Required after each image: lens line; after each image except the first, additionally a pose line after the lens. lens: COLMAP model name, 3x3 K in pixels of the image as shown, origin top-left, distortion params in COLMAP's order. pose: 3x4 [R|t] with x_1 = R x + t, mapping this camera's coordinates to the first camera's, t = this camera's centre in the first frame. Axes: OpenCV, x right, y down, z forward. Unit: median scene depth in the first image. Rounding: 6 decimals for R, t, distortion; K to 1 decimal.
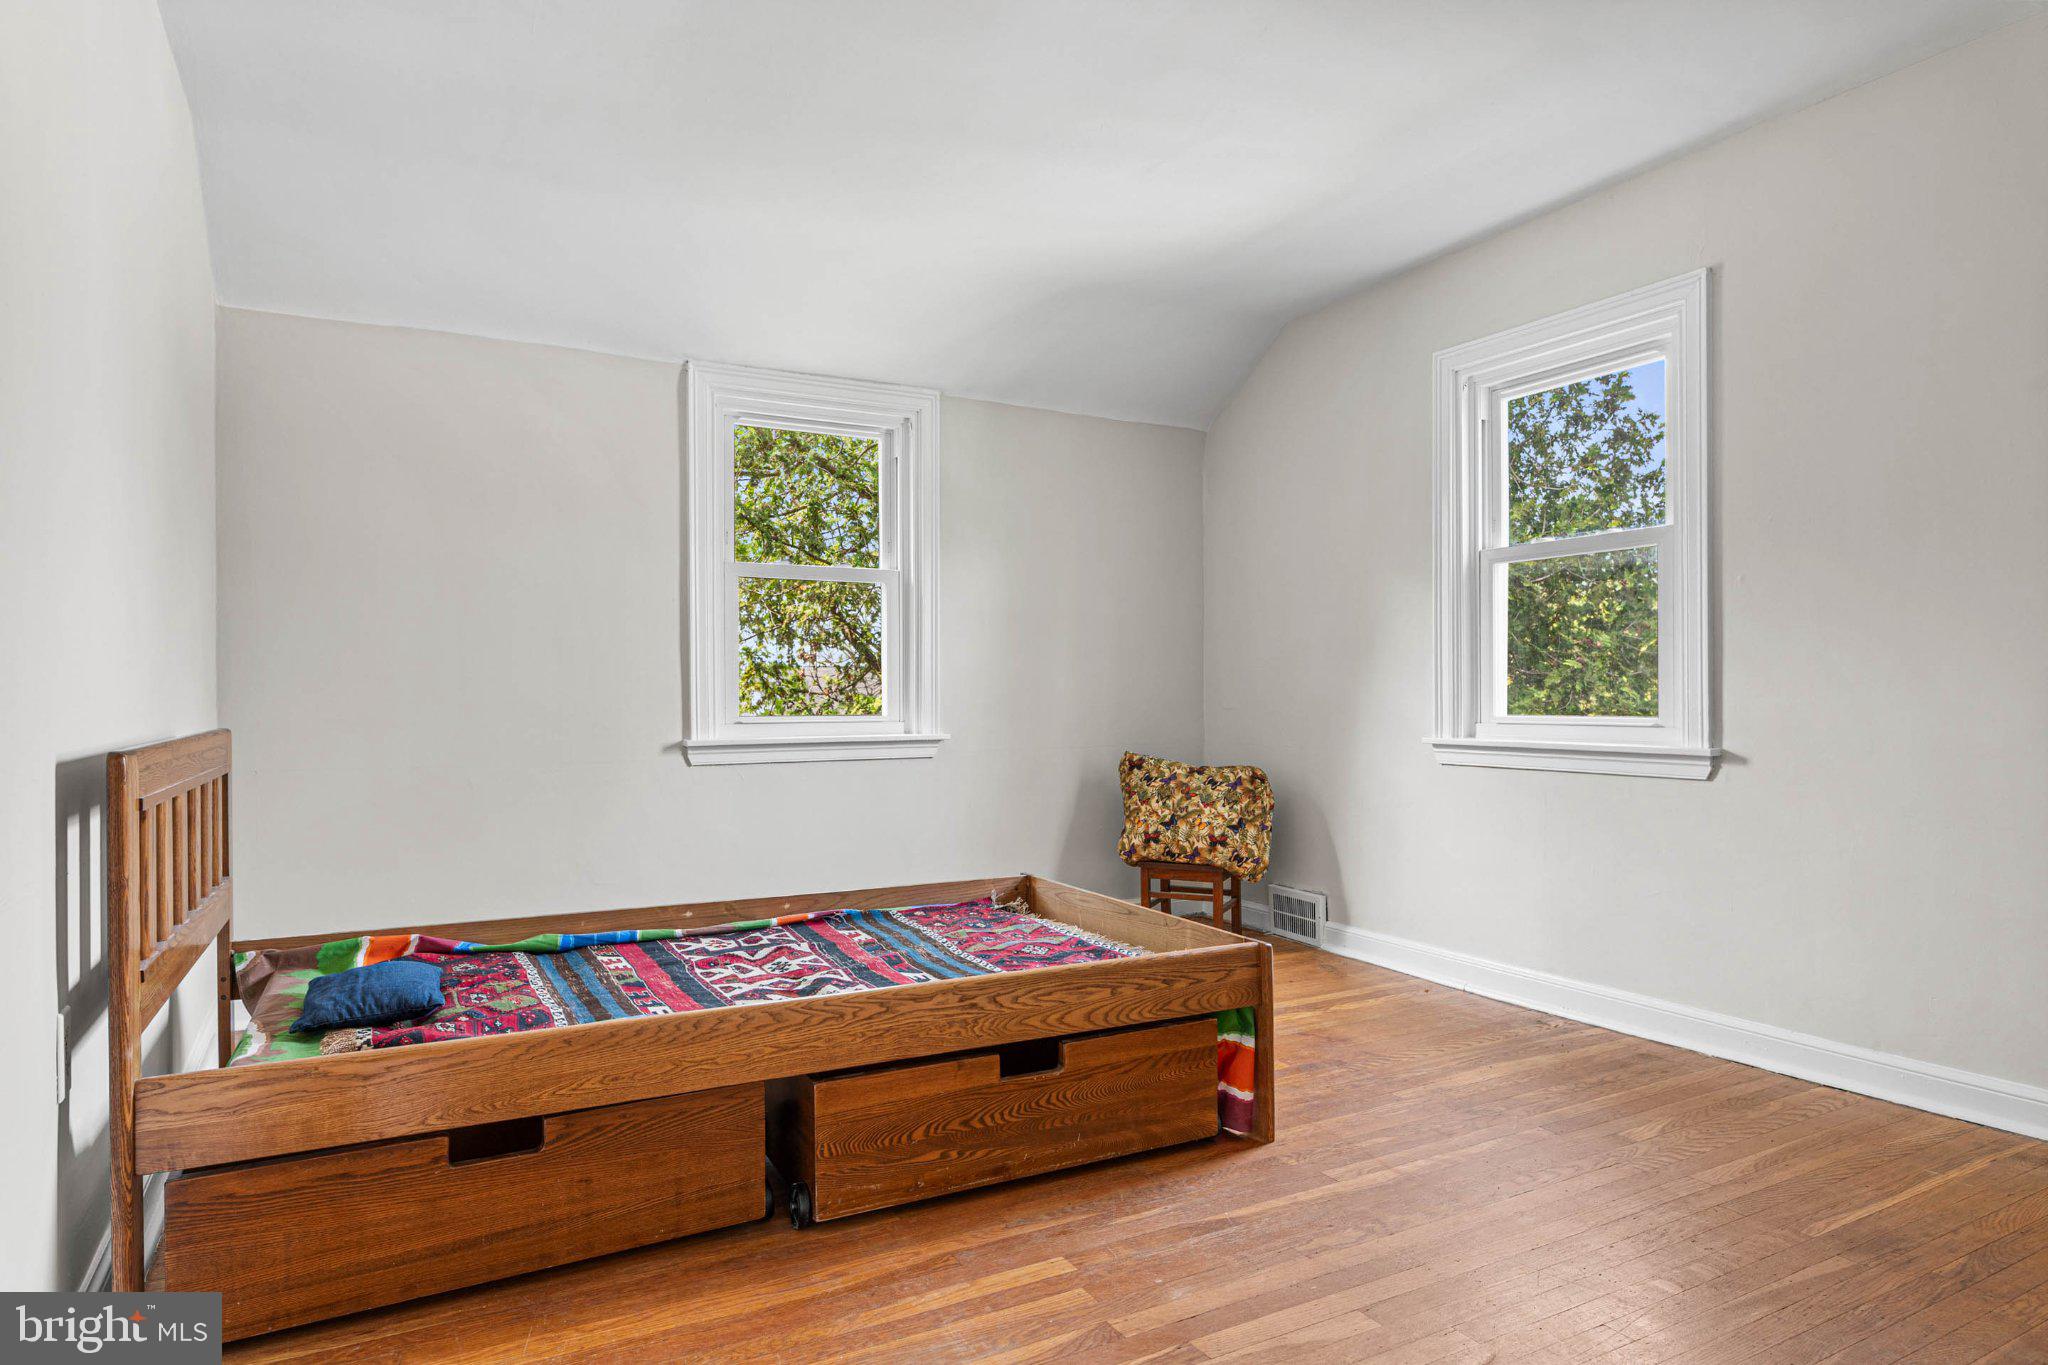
lens RADIAL K [[1189.6, 0, 1017.1], [0, 1189.6, 697.4], [0, 0, 1]] dist [-0.002931, -0.000192]
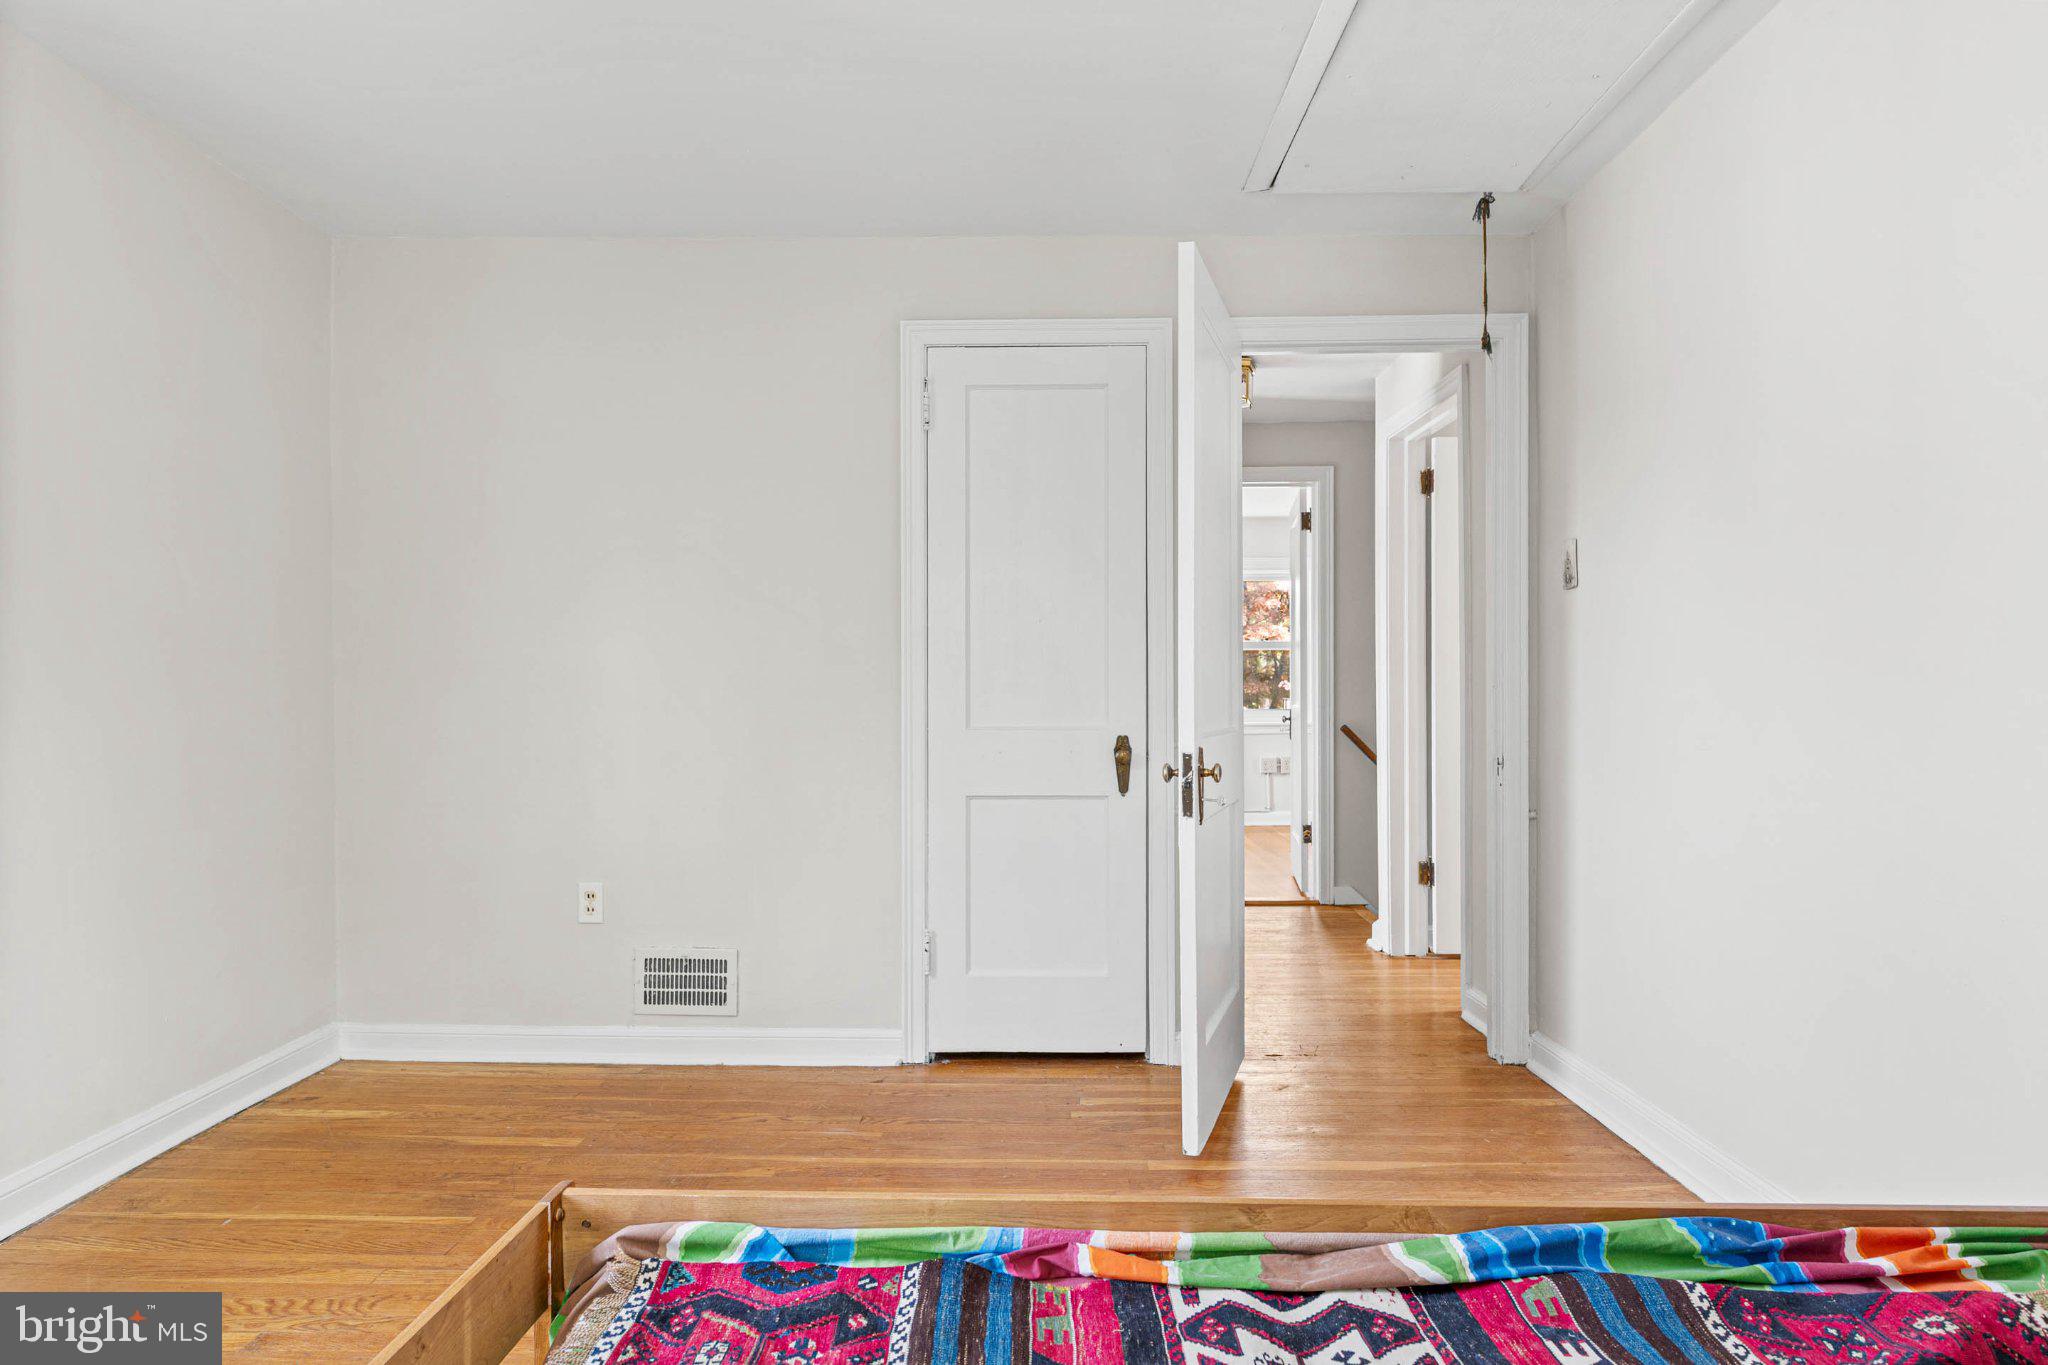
lens RADIAL K [[1189.6, 0, 1017.1], [0, 1189.6, 697.4], [0, 0, 1]] dist [-0.002931, -0.000192]
pose [[-0.868666, 0.004732, 0.495376, -0.352321], [0.004706, 0.999988, -0.001300, -0.055799], [-0.495376, 0.001202, -0.868678, 1.569206]]
